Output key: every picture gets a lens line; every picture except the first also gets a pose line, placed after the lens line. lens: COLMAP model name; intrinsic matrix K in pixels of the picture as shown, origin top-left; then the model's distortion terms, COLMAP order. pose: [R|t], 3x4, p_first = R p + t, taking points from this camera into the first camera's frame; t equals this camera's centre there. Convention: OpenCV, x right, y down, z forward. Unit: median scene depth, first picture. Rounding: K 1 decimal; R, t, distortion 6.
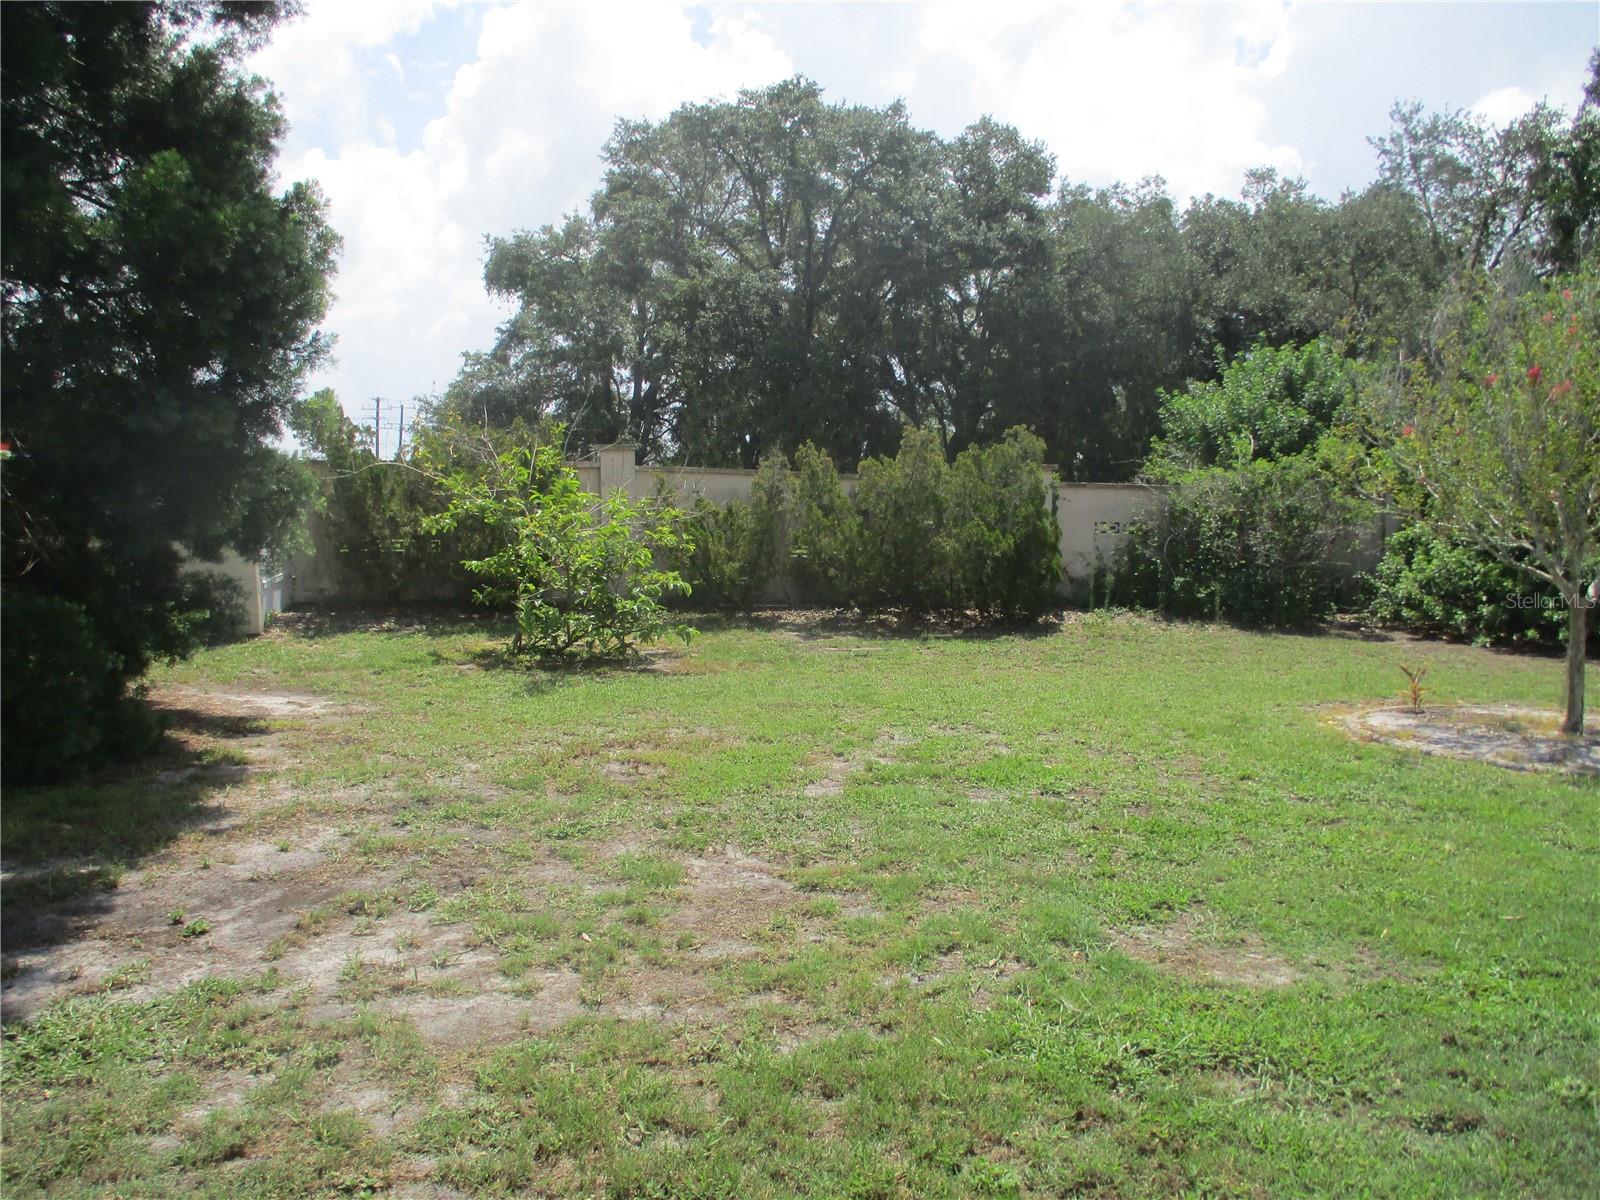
lens RADIAL K [[1334.8, 0, 798.2], [0, 1334.8, 605.3], [0, 0, 1]] dist [-0.017215, 0.000891]
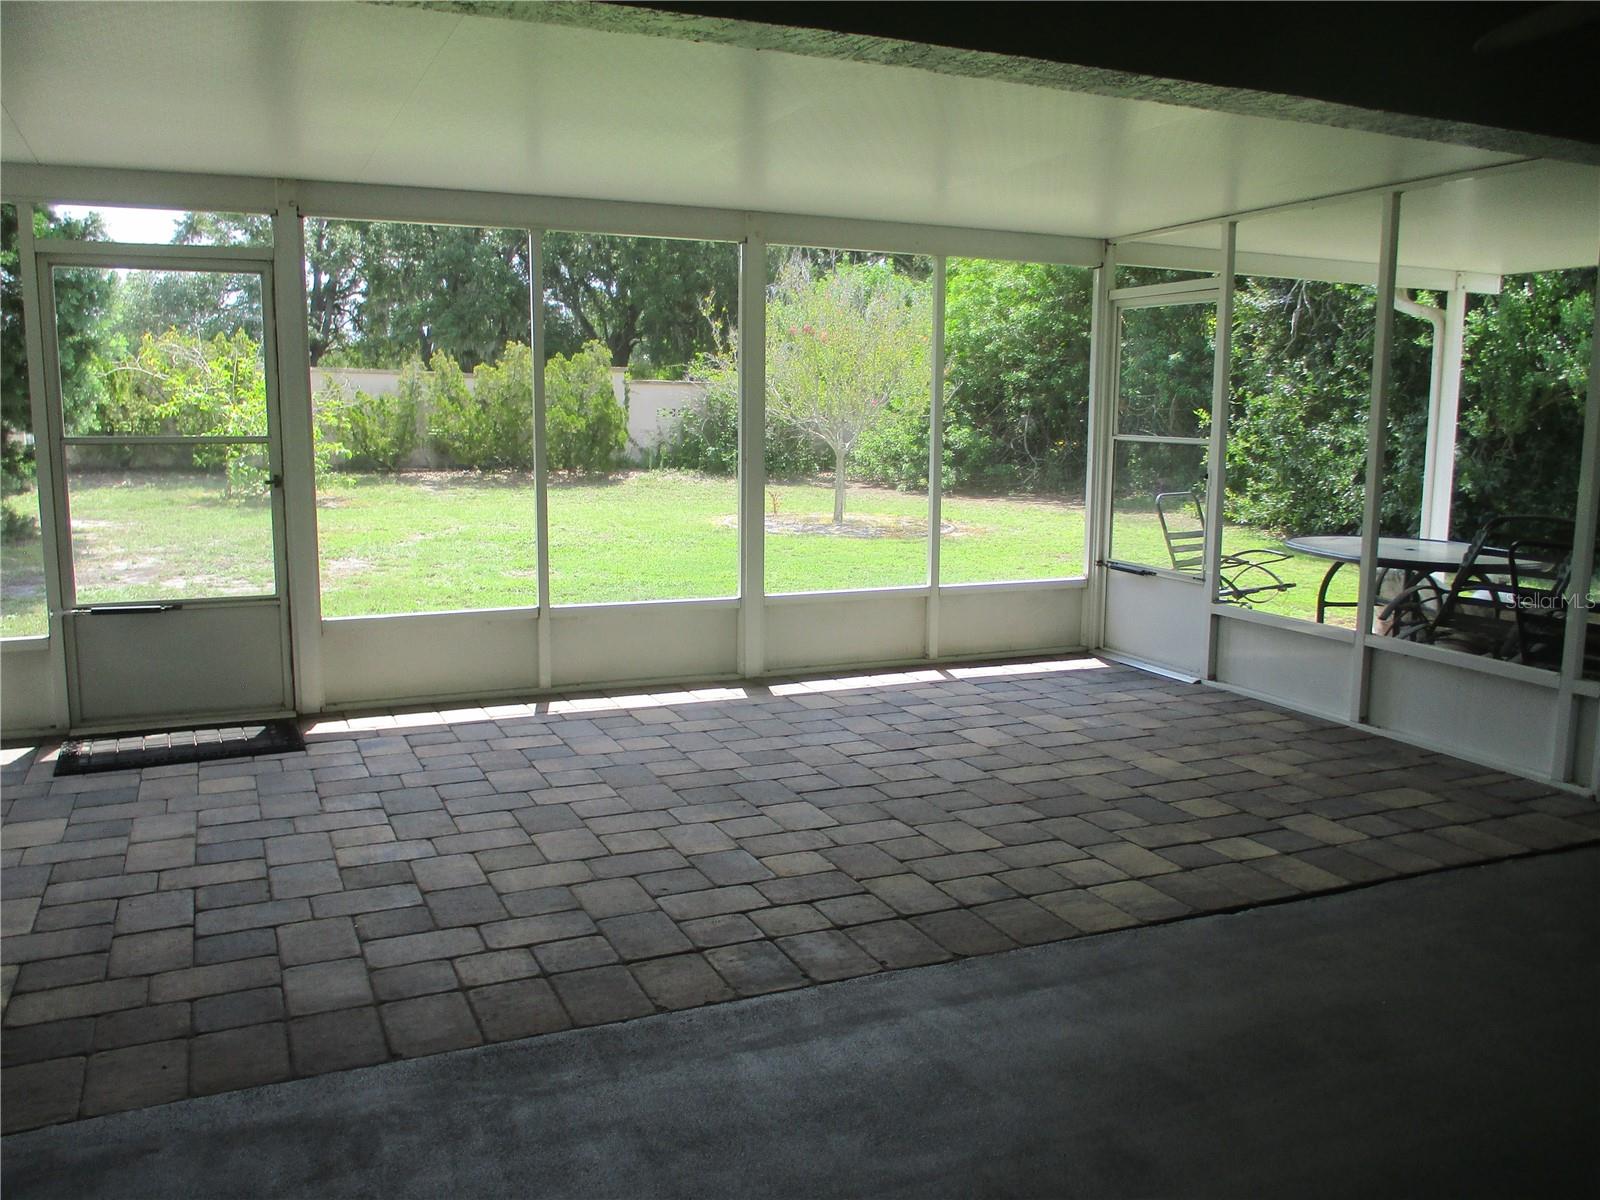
lens RADIAL K [[1334.8, 0, 803.5], [0, 1334.8, 588.6], [0, 0, 1]] dist [-0.017215, 0.000891]
pose [[0.975659, -0.027790, 0.217526, 0.069721], [0.011832, 0.997164, 0.074324, 0.026703], [-0.218974, -0.069941, 0.973221, -0.462369]]
